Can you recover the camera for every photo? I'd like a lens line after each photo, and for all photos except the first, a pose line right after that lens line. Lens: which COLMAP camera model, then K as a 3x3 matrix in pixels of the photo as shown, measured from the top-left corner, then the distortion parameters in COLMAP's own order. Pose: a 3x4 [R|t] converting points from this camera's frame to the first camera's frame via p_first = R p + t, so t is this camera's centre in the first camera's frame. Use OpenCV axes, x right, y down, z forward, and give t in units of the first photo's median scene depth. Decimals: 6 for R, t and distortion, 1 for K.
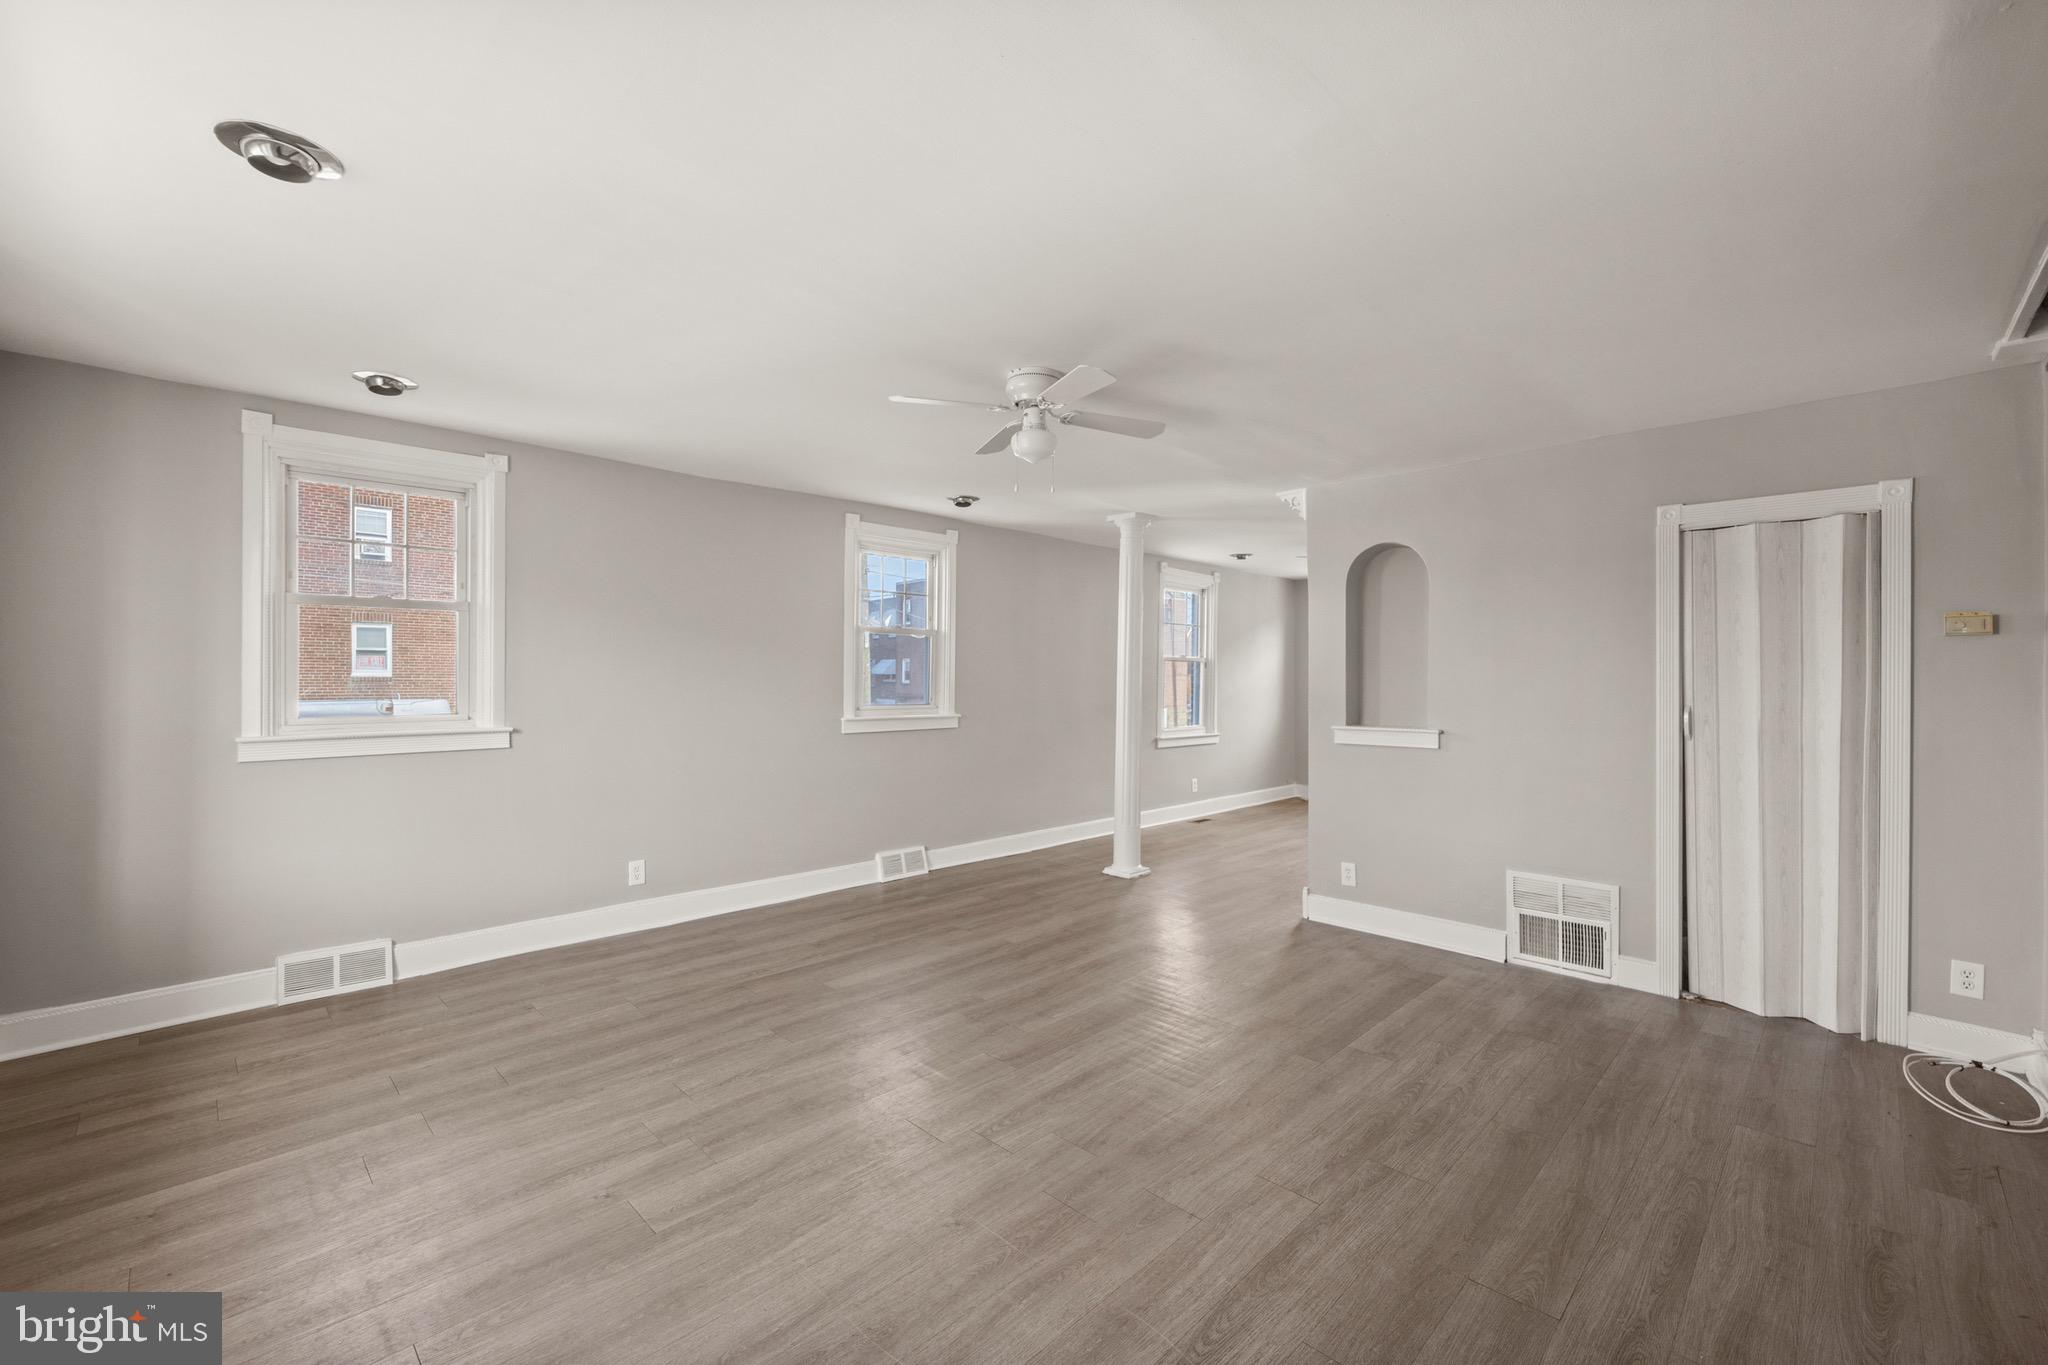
lens RADIAL K [[836.1, 0, 1024.0], [0, 836.1, 682.5], [0, 0, 1]] dist [-0.012379, -0.000155]
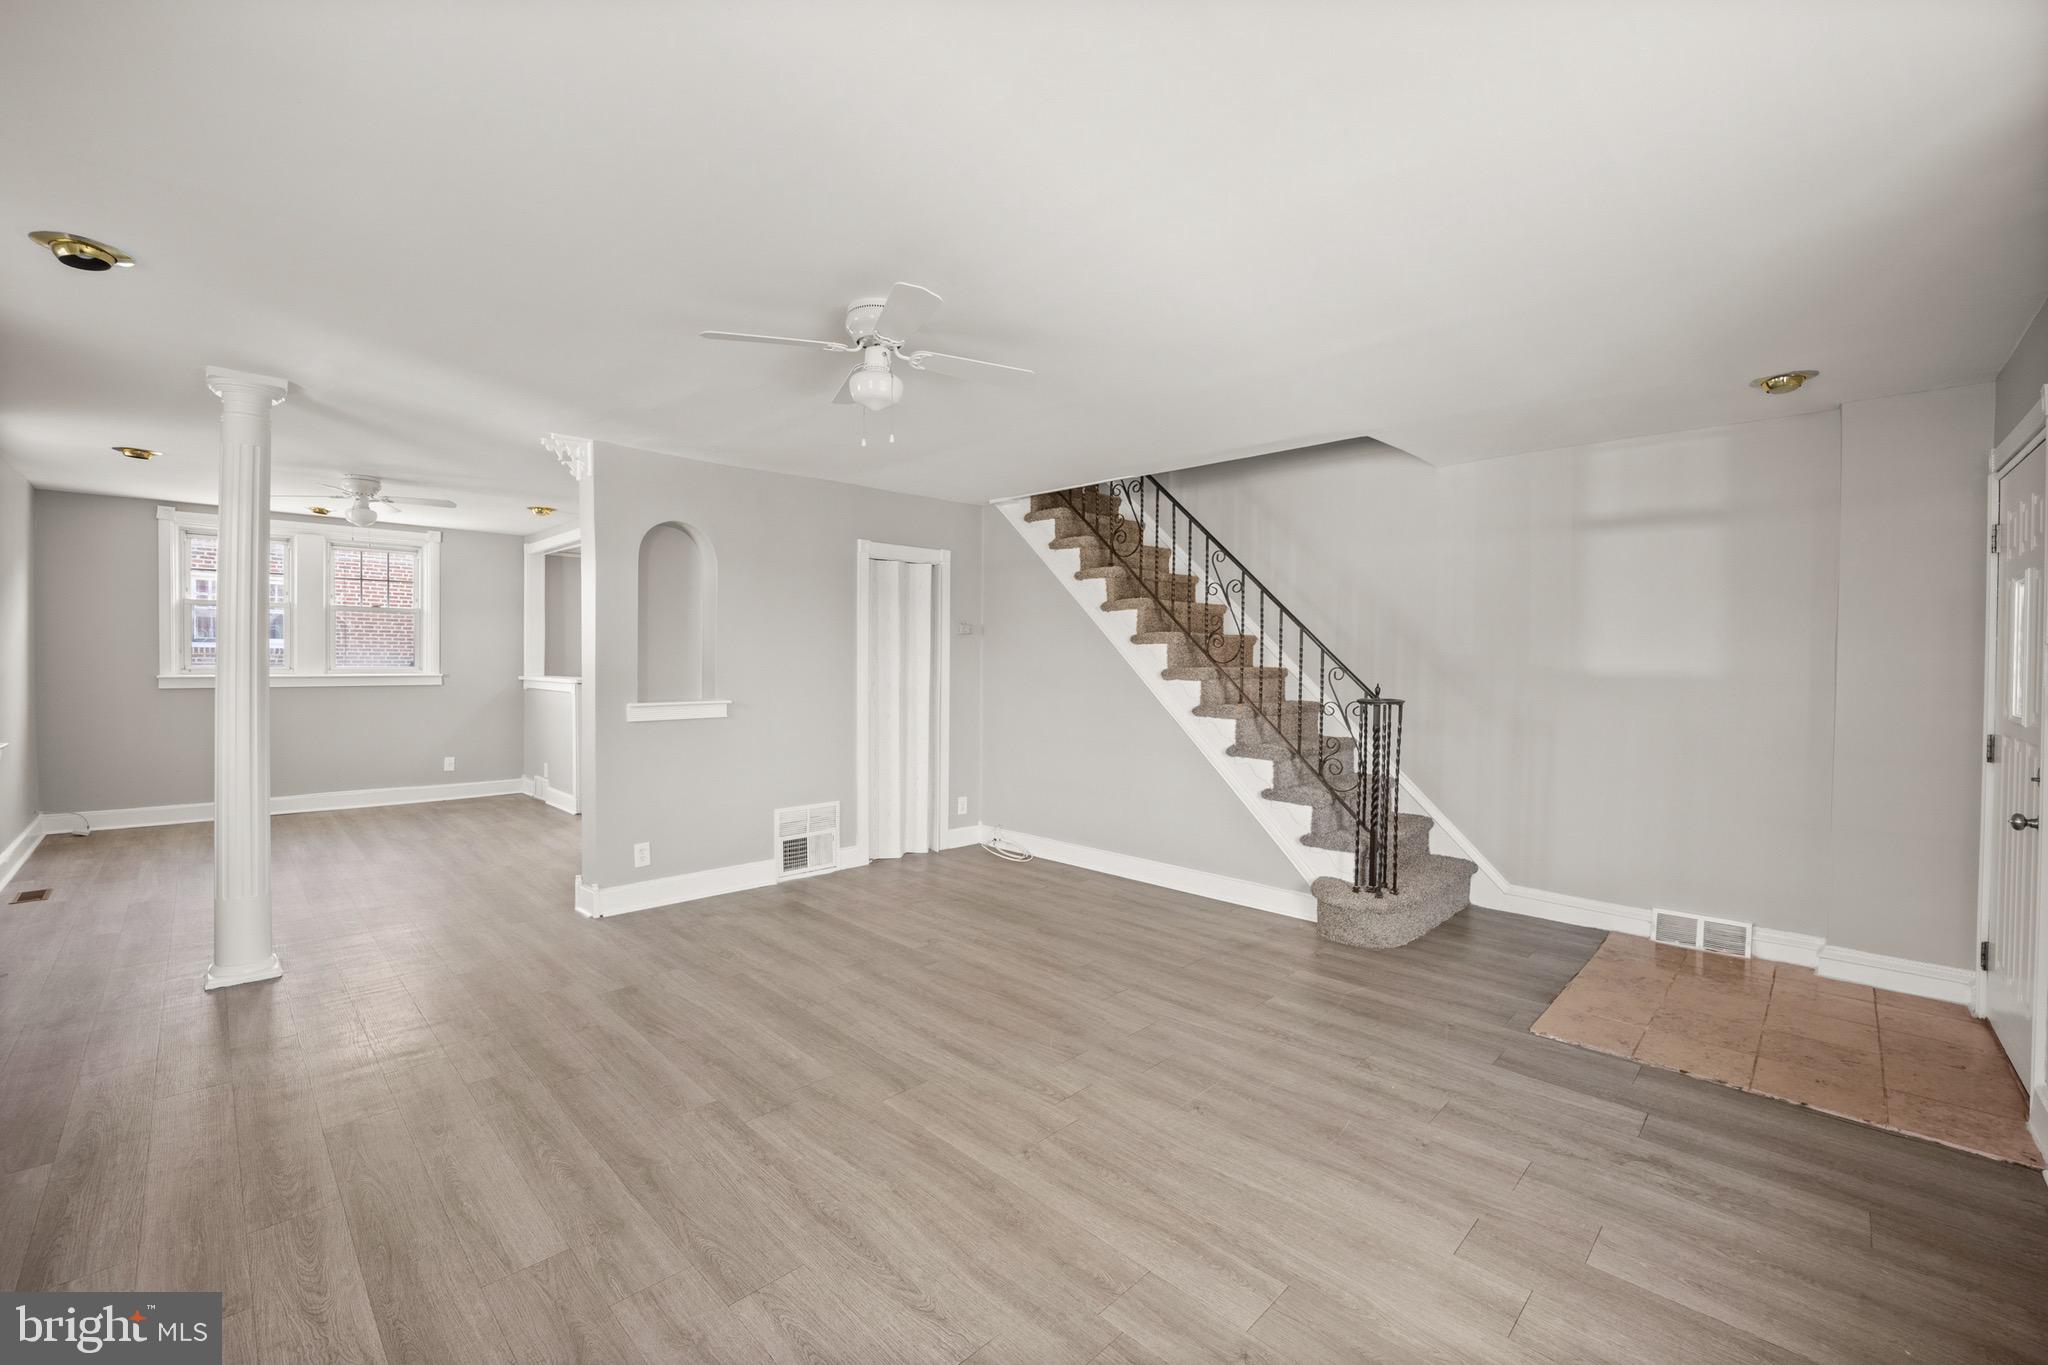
lens RADIAL K [[831.0, 0, 1007.9], [0, 831.0, 674.4], [0, 0, 1]] dist [-0.028308, -0.000272]
pose [[0.018884, -0.026156, 0.999479, -0.695142], [-0.004317, 0.999646, 0.026242, -0.010769], [-0.999812, -0.004811, 0.018765, 0.682564]]
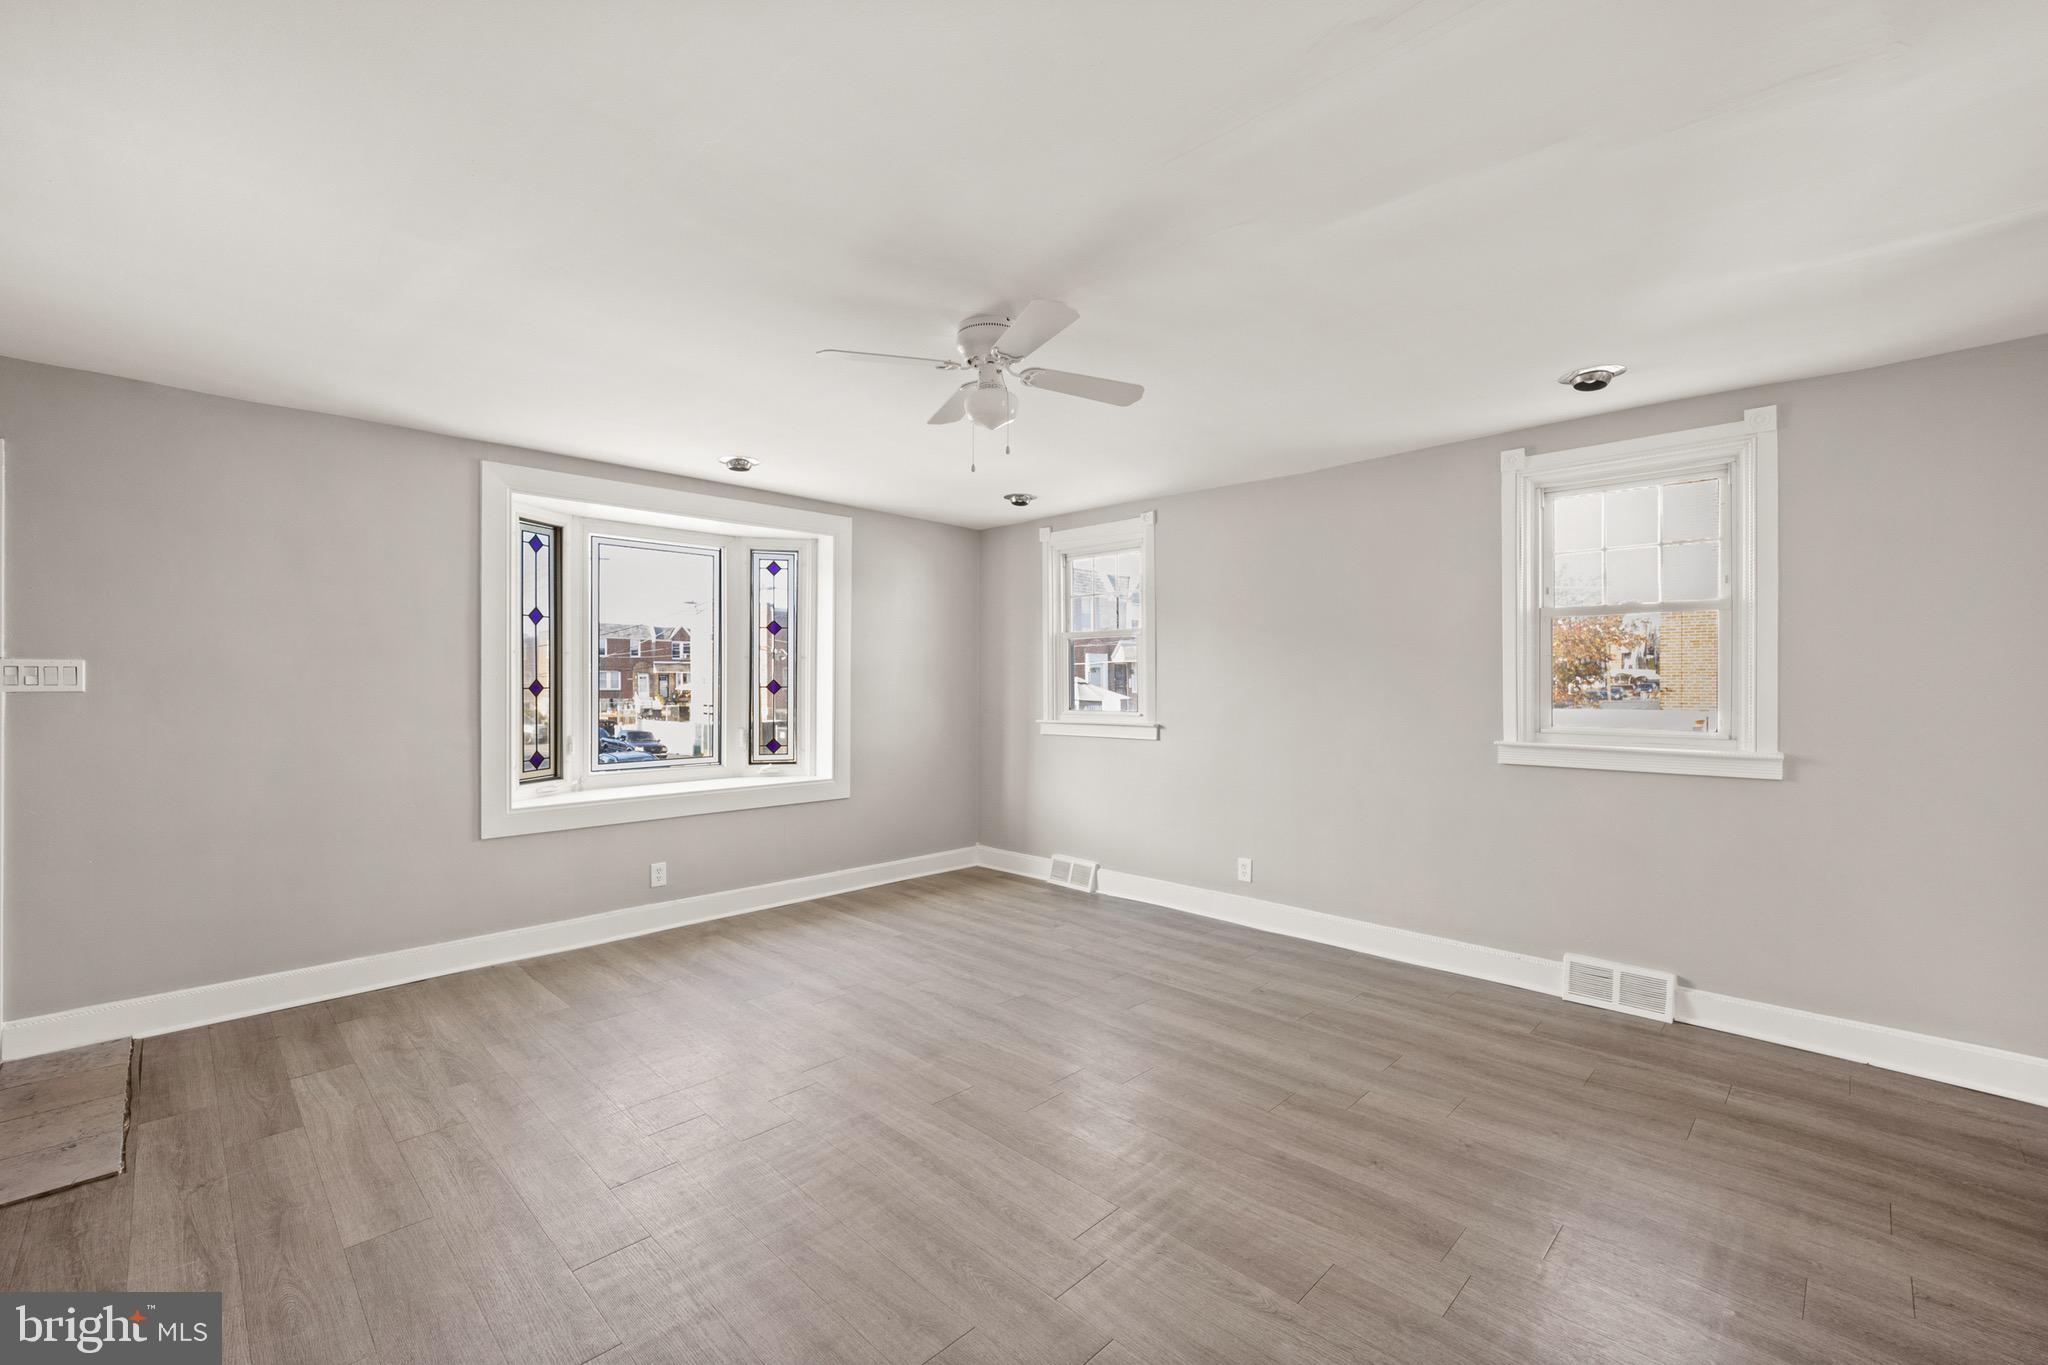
lens RADIAL K [[852.7, 0, 1020.2], [0, 852.7, 680.0], [0, 0, 1]] dist [-0.003082, -0.000459]
pose [[-0.000074, -0.007321, -0.999973, 0.720597], [-0.007072, 0.999948, -0.007320, -0.002040], [0.999975, 0.007072, -0.000126, 0.835109]]
